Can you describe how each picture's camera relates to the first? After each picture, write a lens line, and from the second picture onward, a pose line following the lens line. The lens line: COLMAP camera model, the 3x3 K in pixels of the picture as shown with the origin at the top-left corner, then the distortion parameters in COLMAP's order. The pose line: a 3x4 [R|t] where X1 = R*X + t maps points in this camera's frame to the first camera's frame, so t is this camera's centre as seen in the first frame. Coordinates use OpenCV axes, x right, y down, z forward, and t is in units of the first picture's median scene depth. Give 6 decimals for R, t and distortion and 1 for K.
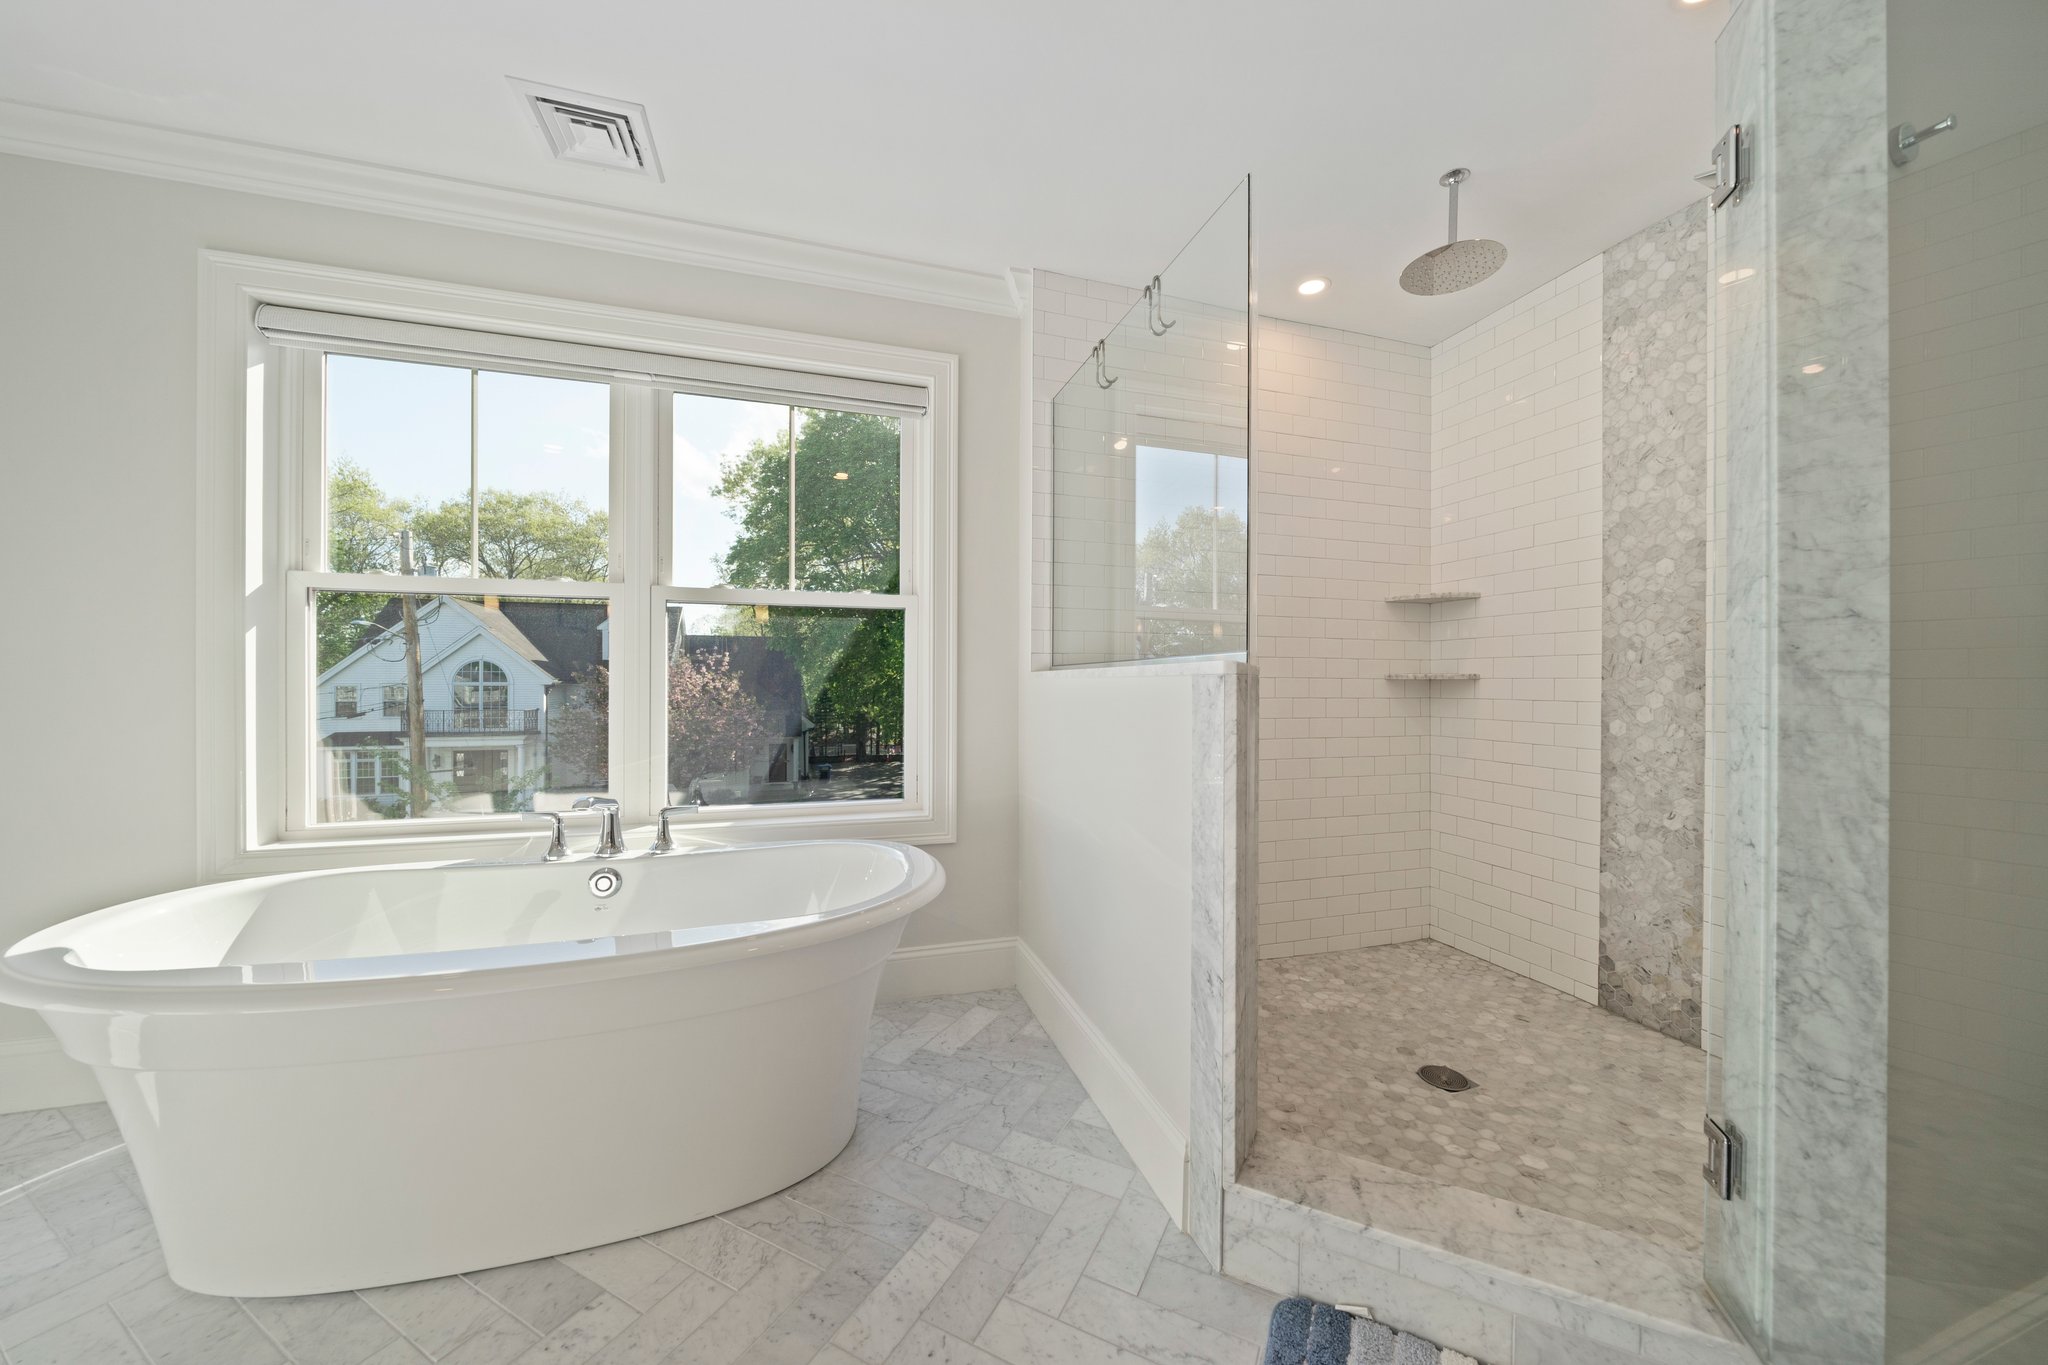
lens RADIAL K [[707.3, 0, 1017.0], [0, 707.3, 688.1], [0, 0, 1]] dist [-0.000795, -0.000287]
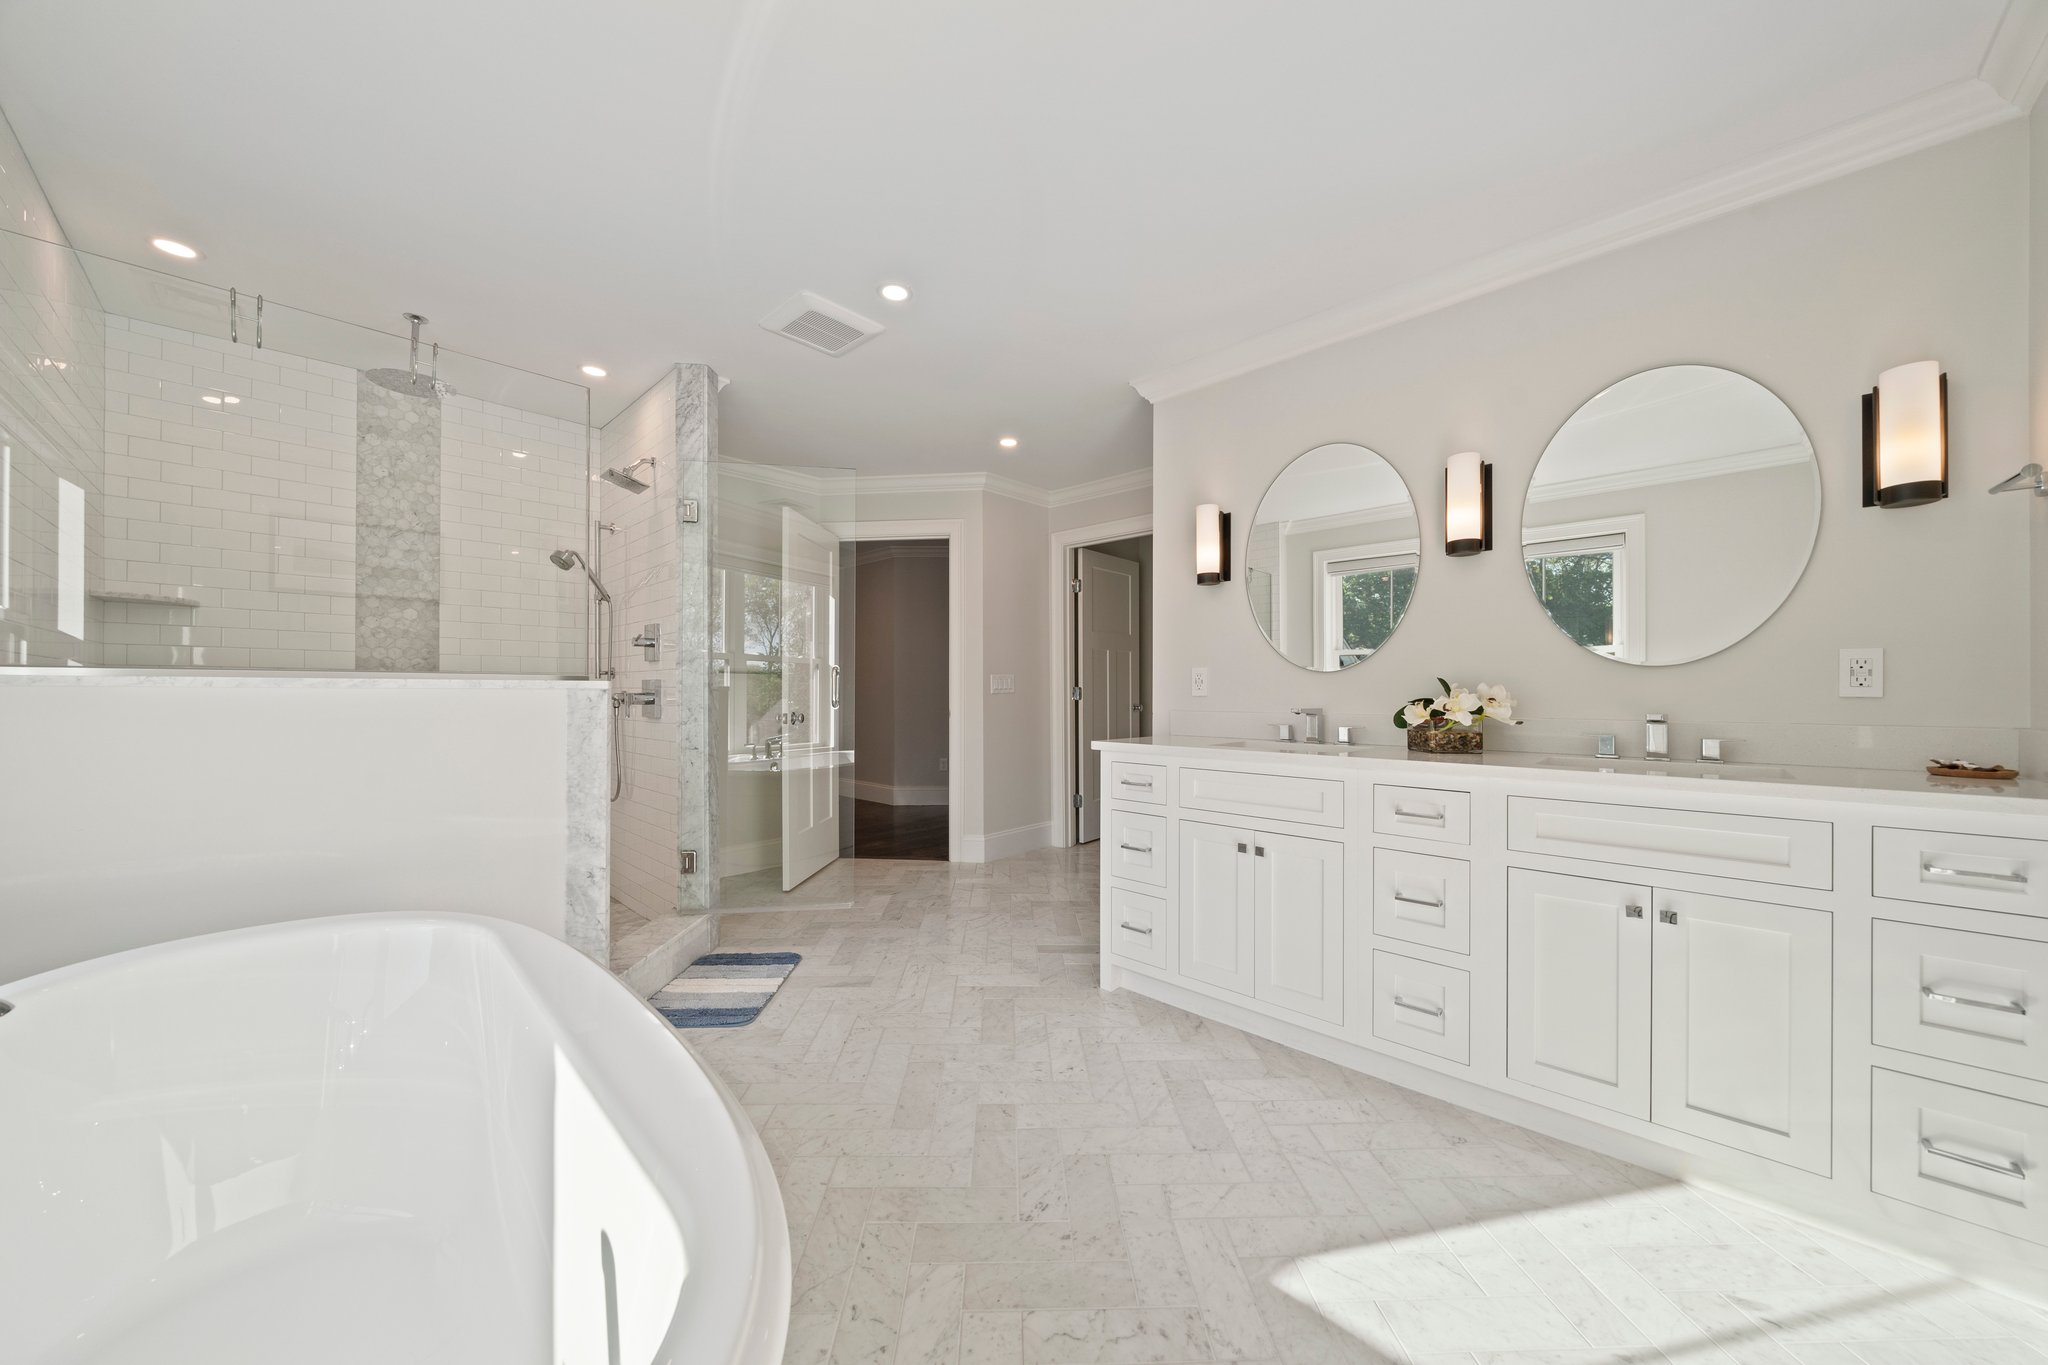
lens RADIAL K [[707.3, 0, 1030.6], [0, 707.3, 689.7], [0, 0, 1]] dist [-0.000795, -0.000287]
pose [[-0.465007, -0.001711, 0.885306, -1.023203], [0.001313, 0.999996, 0.002622, -0.012884], [-0.885306, 0.002382, -0.465002, 0.531223]]
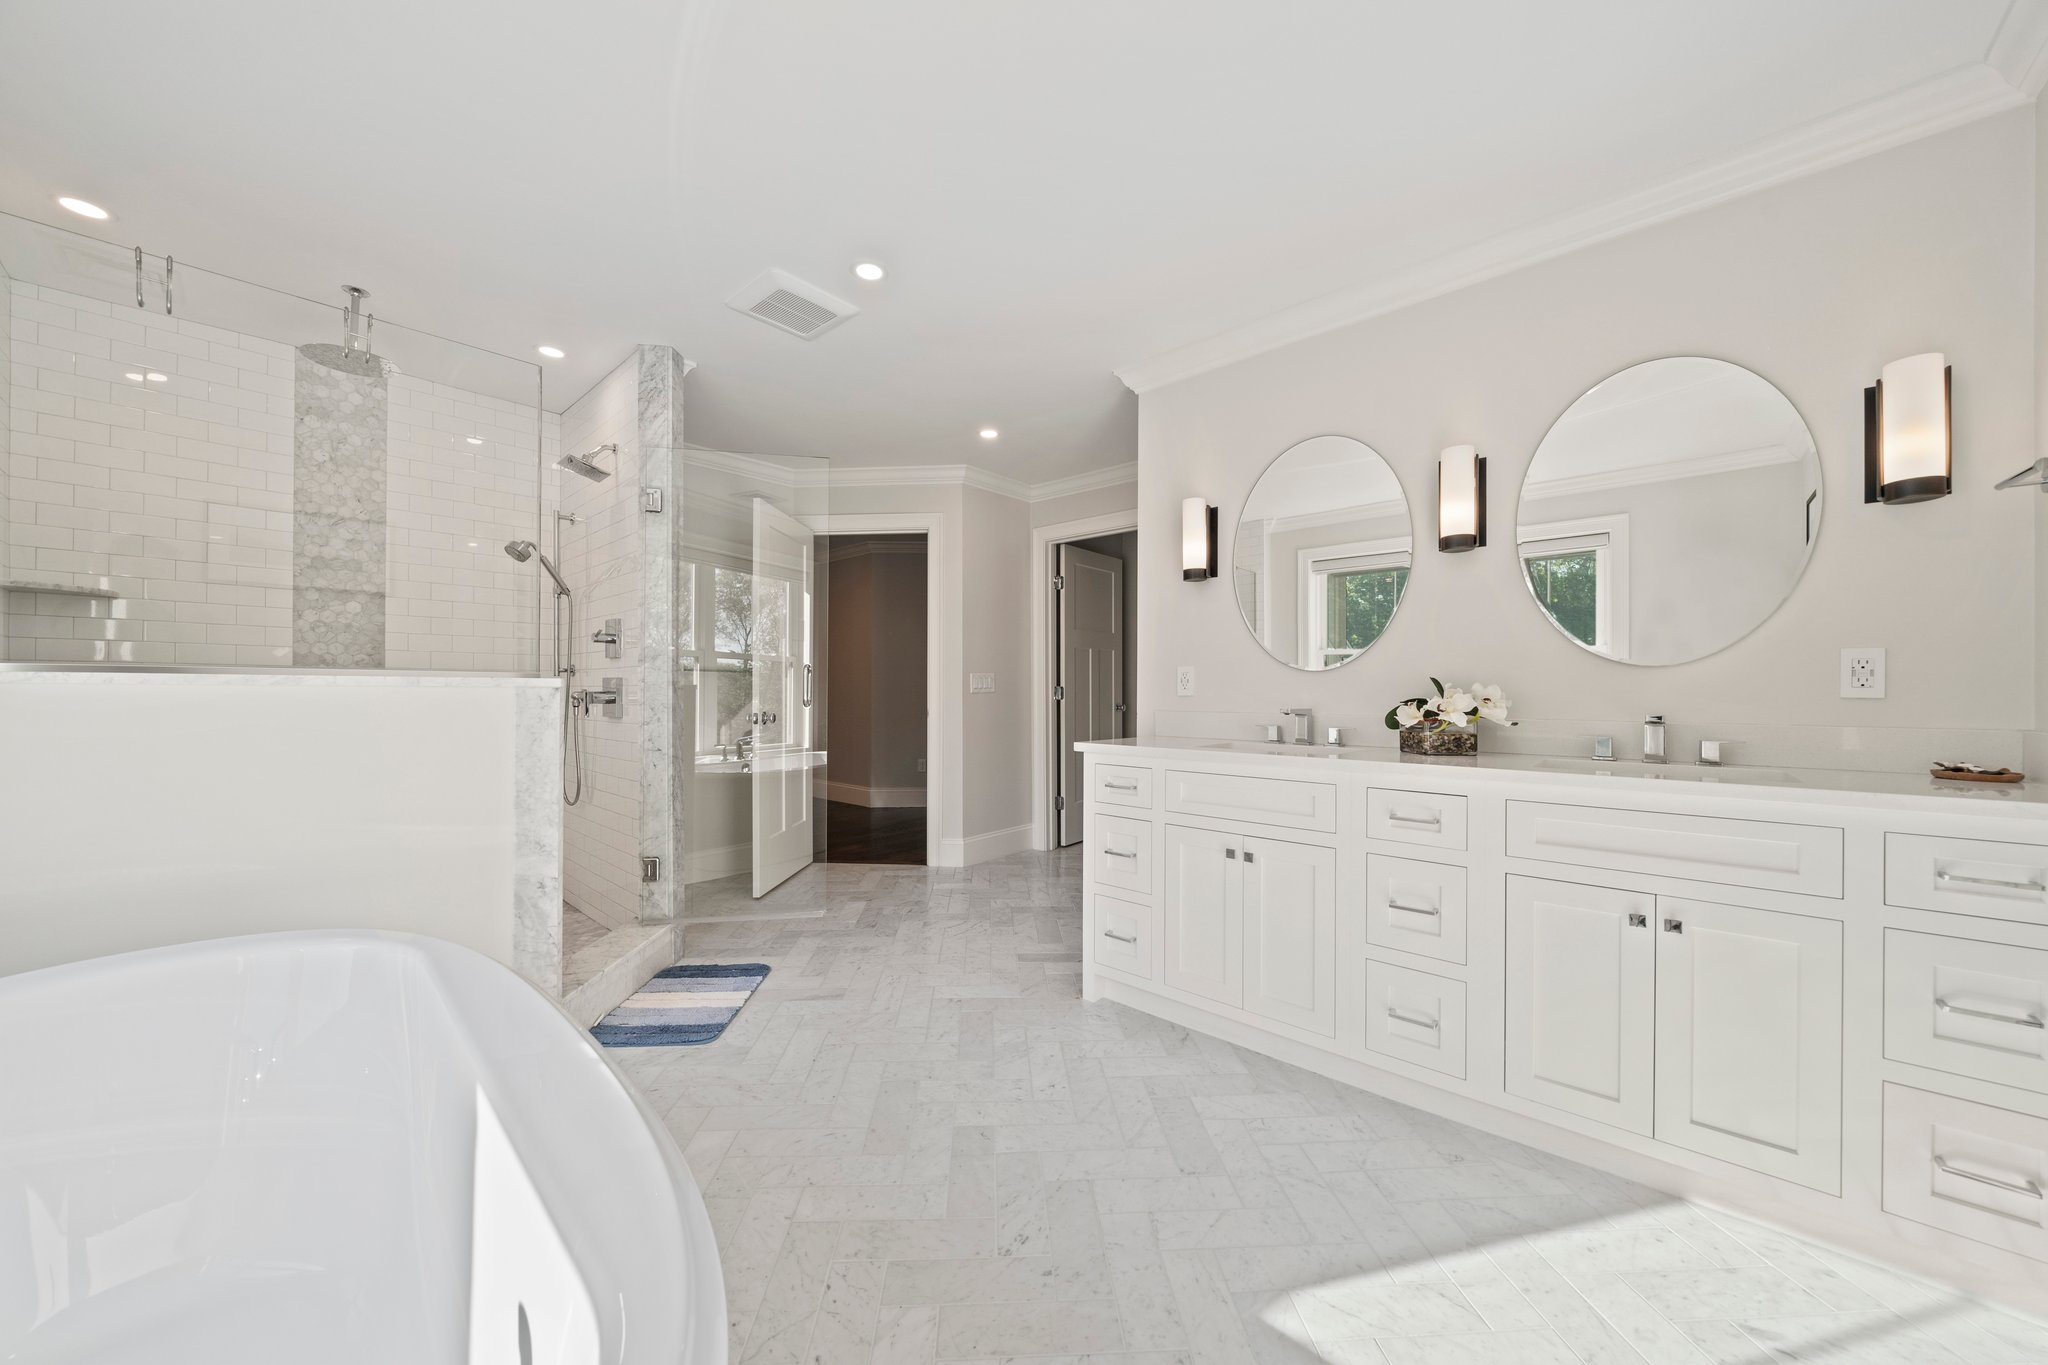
lens RADIAL K [[707.3, 0, 1033.5], [0, 707.3, 689.9], [0, 0, 1]] dist [-0.000795, -0.000287]
pose [[-0.492387, -0.003398, 0.870370, -0.984999], [-0.001022, 0.999994, 0.003325, -0.012001], [-0.870376, 0.000747, -0.492388, 0.510393]]
